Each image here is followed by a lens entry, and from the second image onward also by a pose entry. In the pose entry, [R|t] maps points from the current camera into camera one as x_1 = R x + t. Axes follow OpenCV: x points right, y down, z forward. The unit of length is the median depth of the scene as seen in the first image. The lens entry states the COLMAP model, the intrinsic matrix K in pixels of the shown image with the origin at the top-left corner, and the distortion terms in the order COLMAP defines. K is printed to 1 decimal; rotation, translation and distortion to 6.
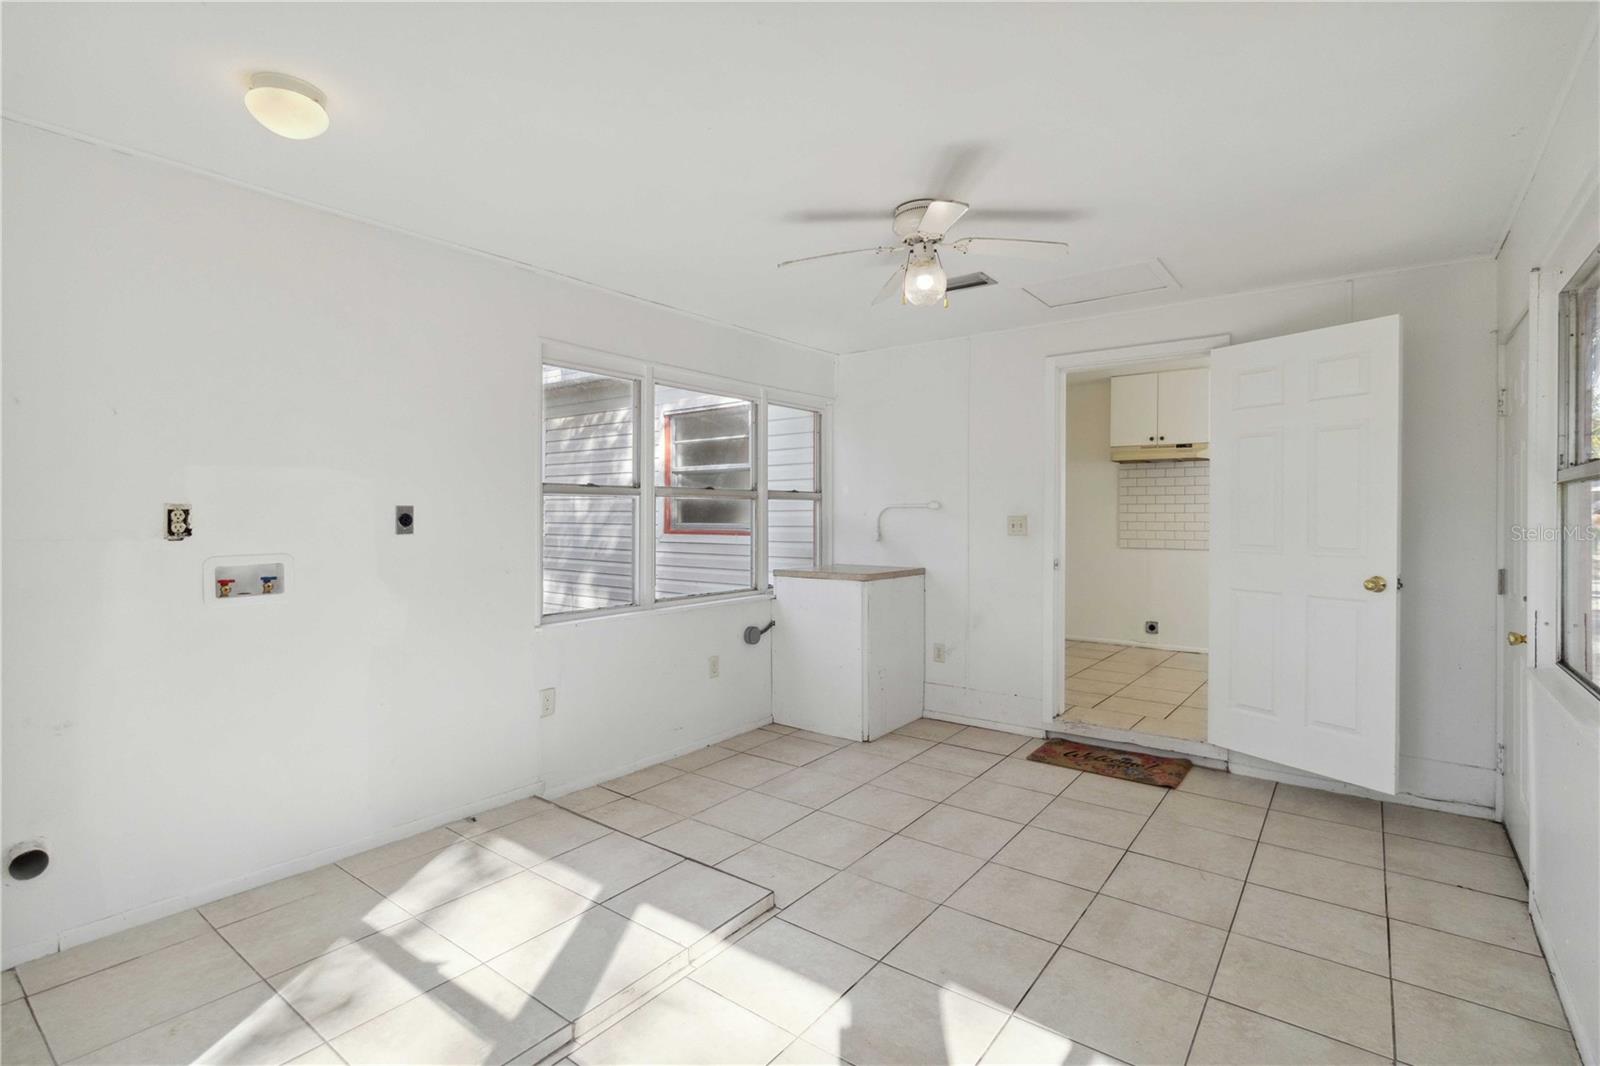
lens RADIAL K [[747.4, 0, 803.6], [0, 747.4, 519.2], [0, 0, 1]] dist [-0.001342, 0.000174]
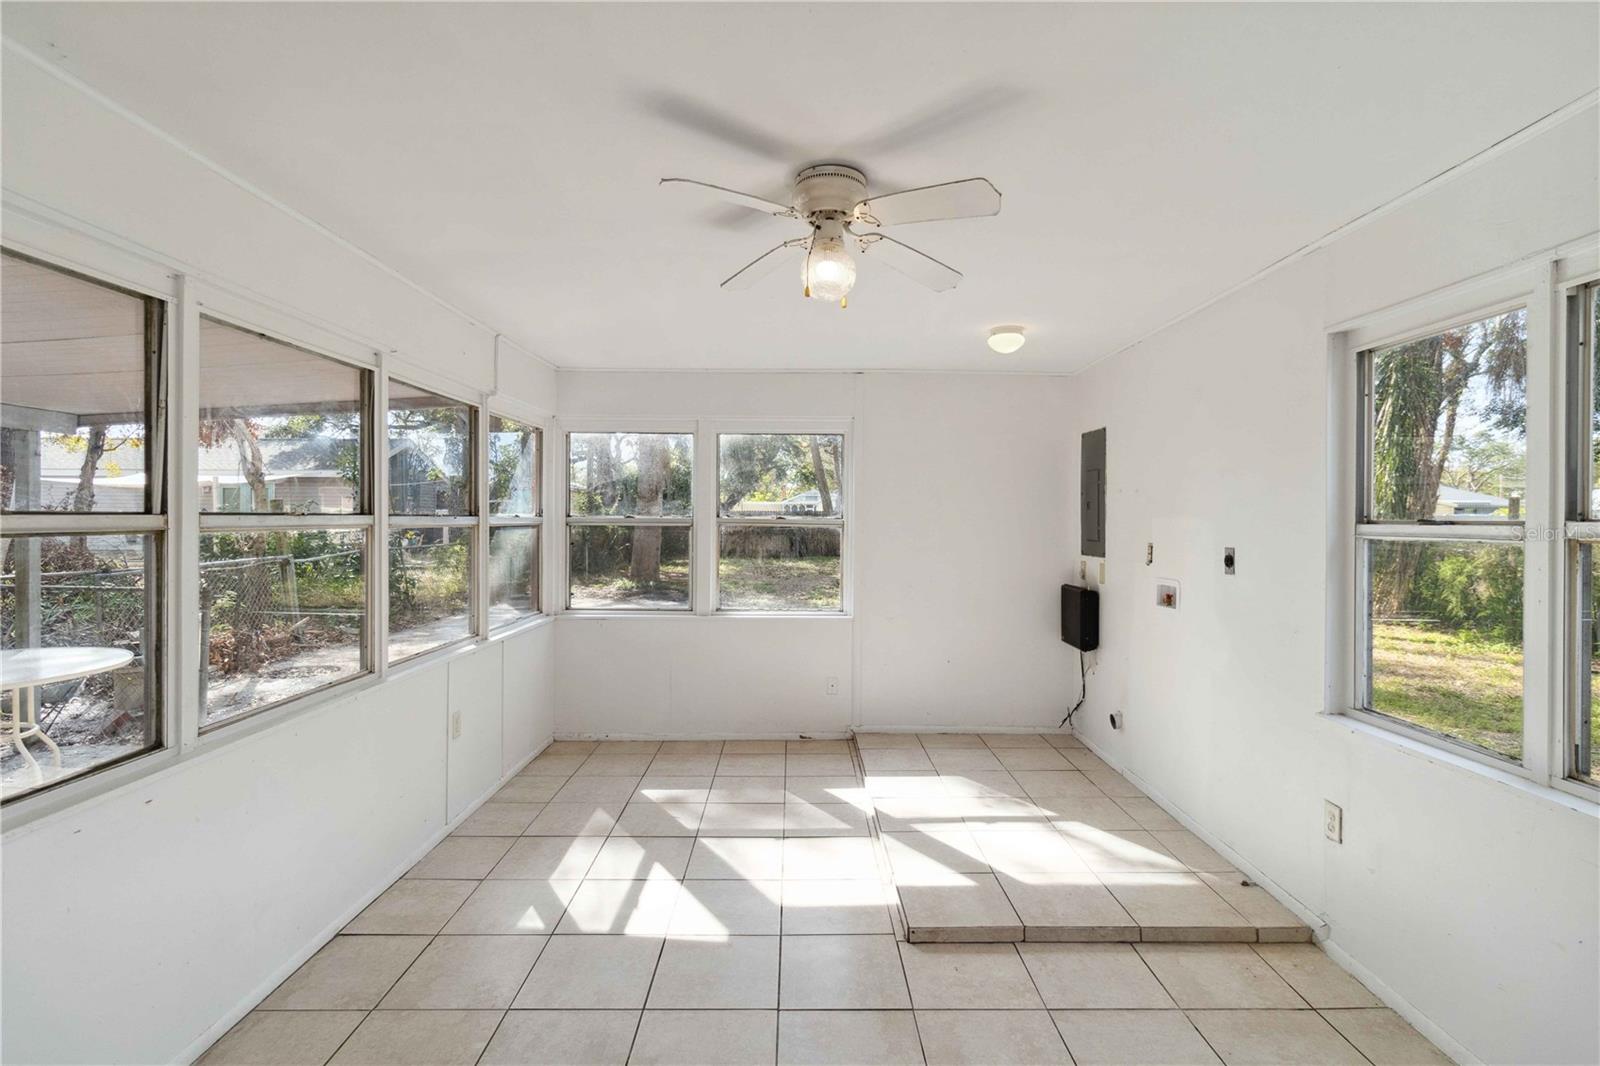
lens RADIAL K [[747.4, 0, 800.7], [0, 747.4, 517.2], [0, 0, 1]] dist [-0.001342, 0.000174]
pose [[-0.796465, -0.003660, -0.604674, 0.444831], [-0.007971, 0.999958, 0.004446, -0.045338], [0.604632, 0.008361, -0.796461, 1.090392]]
